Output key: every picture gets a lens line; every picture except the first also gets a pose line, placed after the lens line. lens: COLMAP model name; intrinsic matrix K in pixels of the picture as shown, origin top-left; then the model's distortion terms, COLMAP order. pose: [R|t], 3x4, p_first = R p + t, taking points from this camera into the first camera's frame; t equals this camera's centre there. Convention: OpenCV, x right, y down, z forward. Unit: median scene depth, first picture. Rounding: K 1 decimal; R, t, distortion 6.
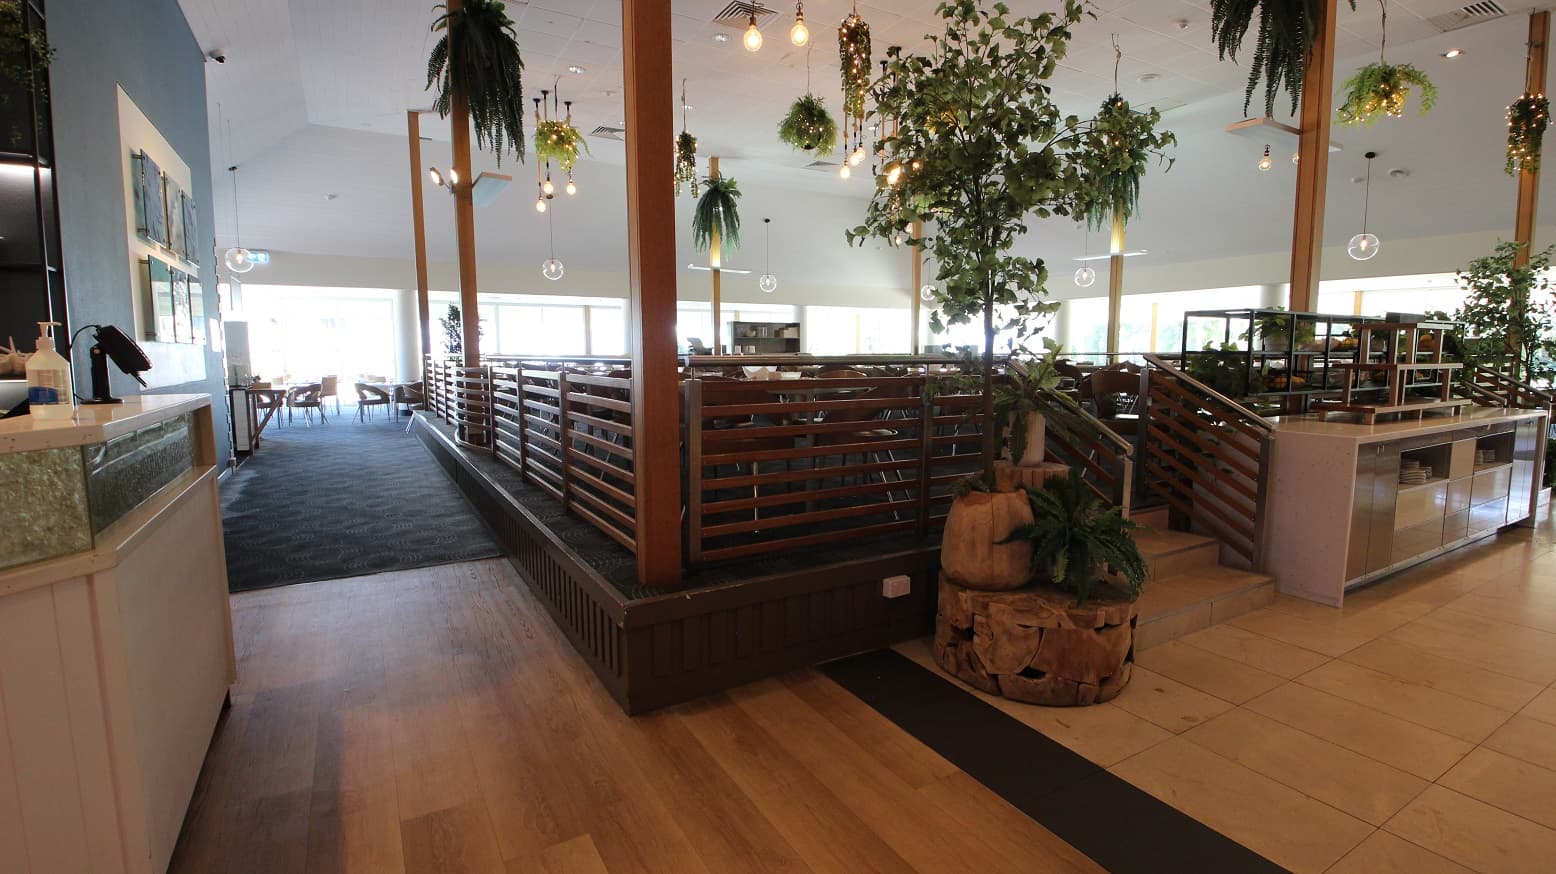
lens RADIAL K [[723.0, 0, 783.1], [0, 723.0, 439.8], [0, 0, 1]] dist [-0.008558, -0.007763]
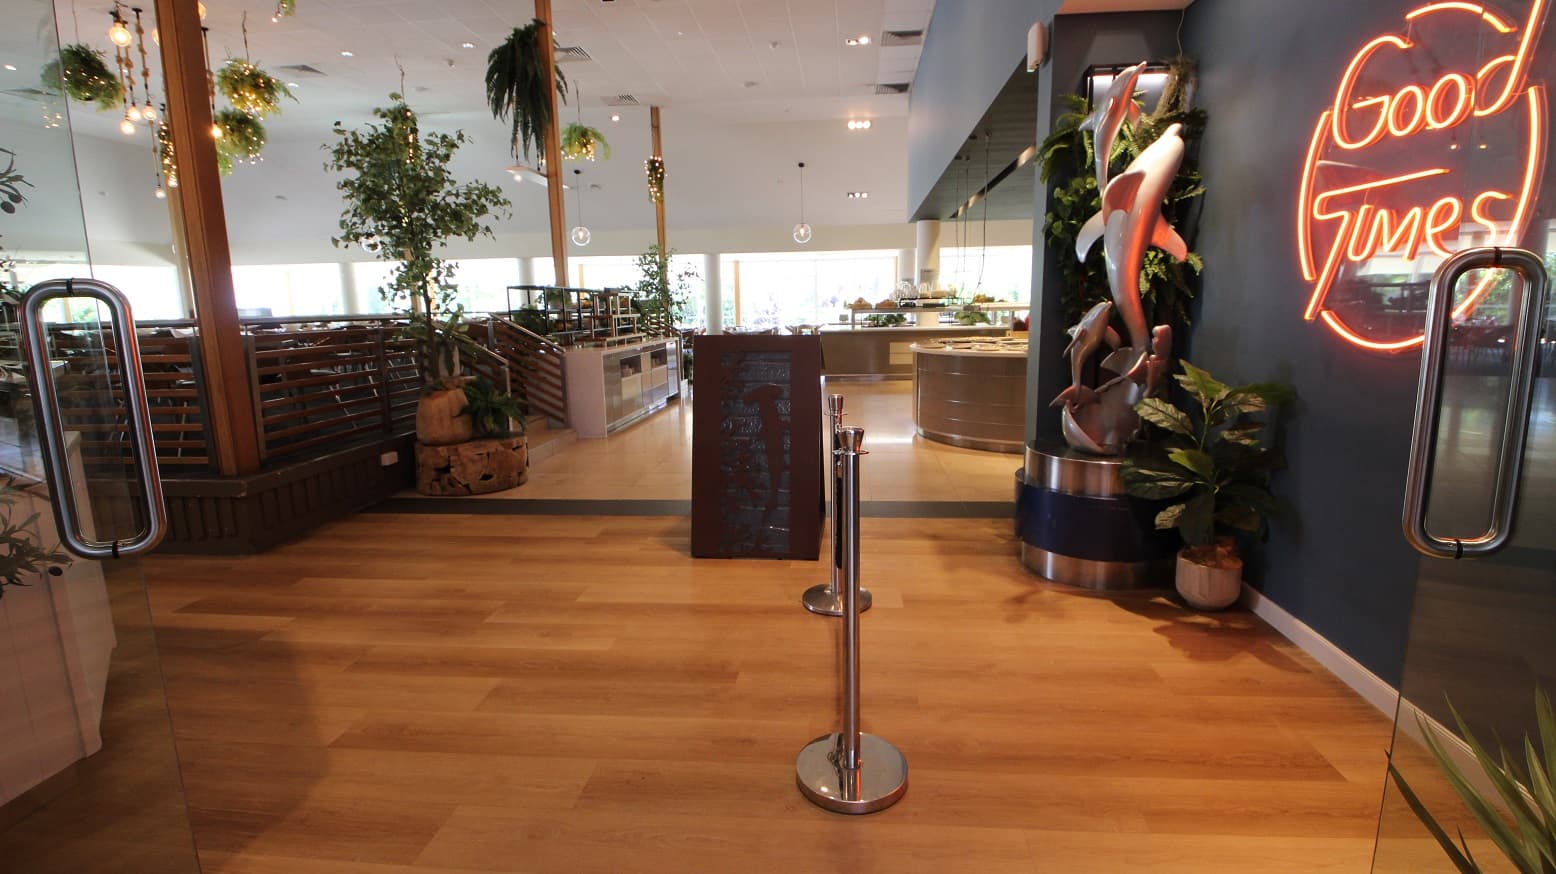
lens RADIAL K [[723.0, 0, 784.4], [0, 723.0, 431.9], [0, 0, 1]] dist [-0.008558, -0.007763]
pose [[0.588801, -0.147271, 0.794748, -0.444378], [0.112725, 0.988613, 0.099681, 0.061399], [-0.800379, 0.030896, 0.598698, -0.506799]]
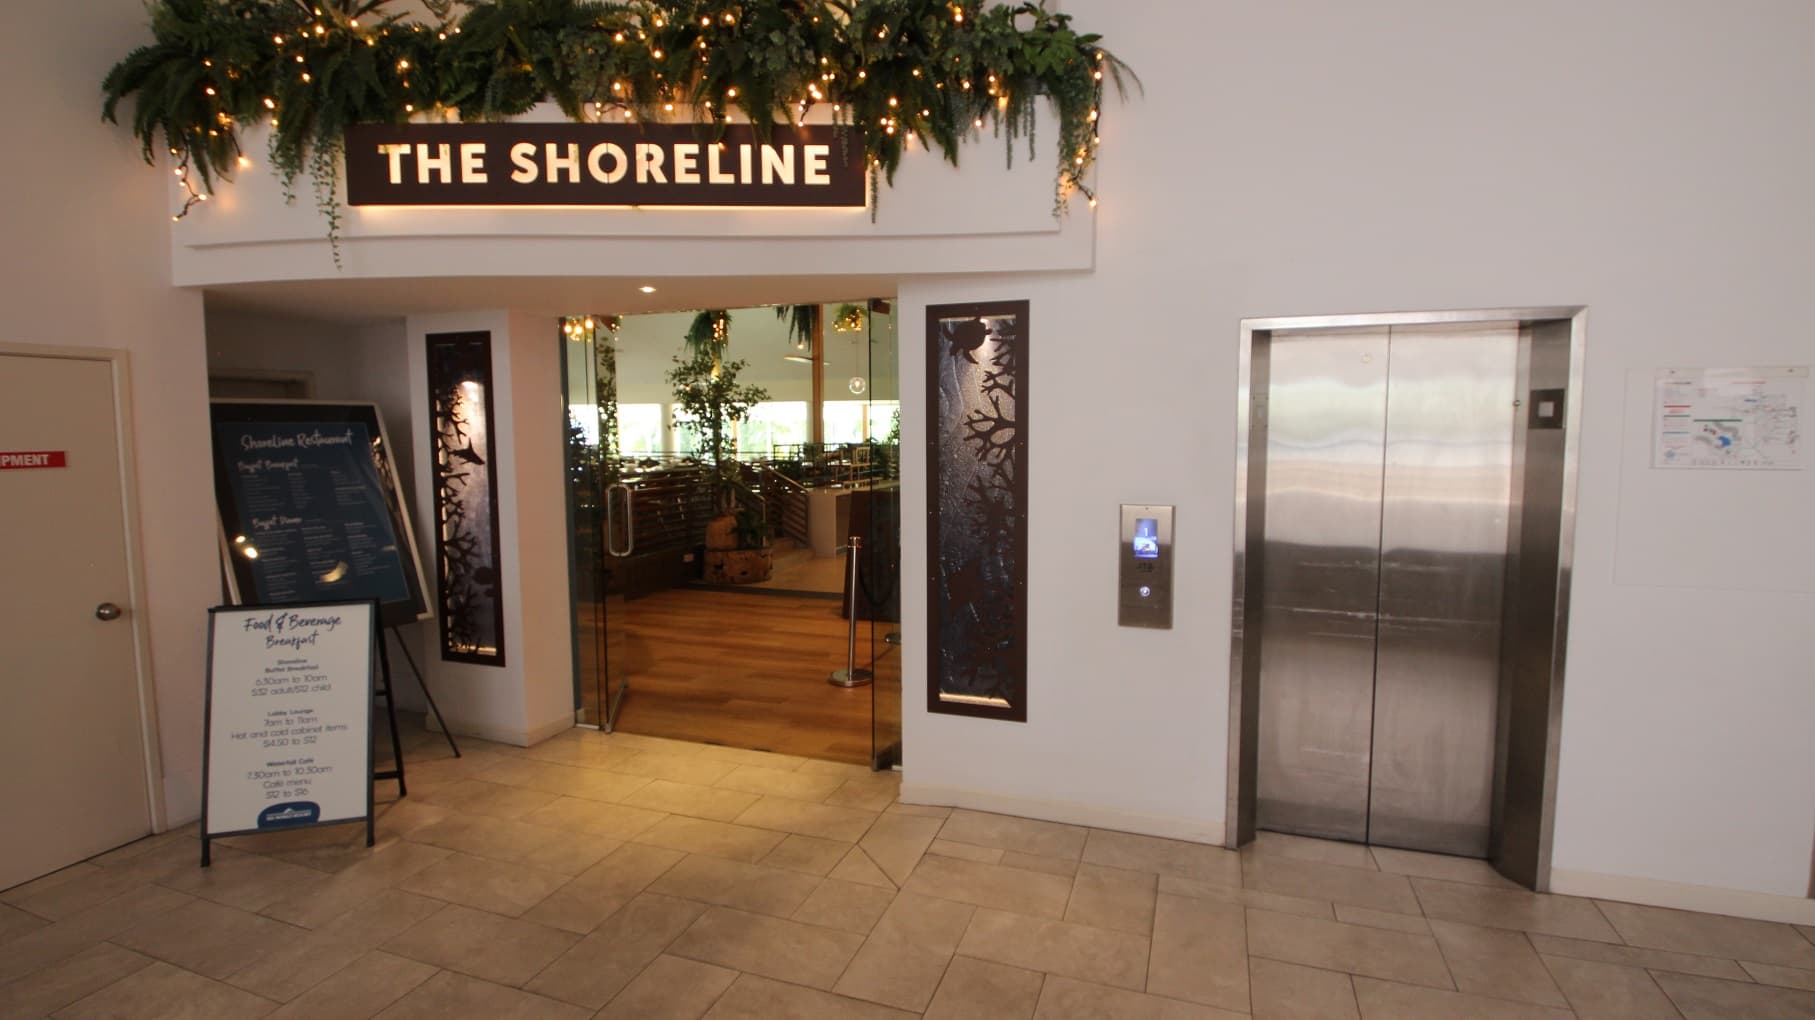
lens RADIAL K [[843.4, 0, 905.3], [0, 843.4, 510.1], [0, 0, 1]] dist [-0.008558, -0.007763]
pose [[0.773357, -0.057832, 0.631327, -0.850744], [0.076187, 0.997092, -0.001990, 0.072446], [-0.629376, 0.049638, 0.775514, -1.376750]]
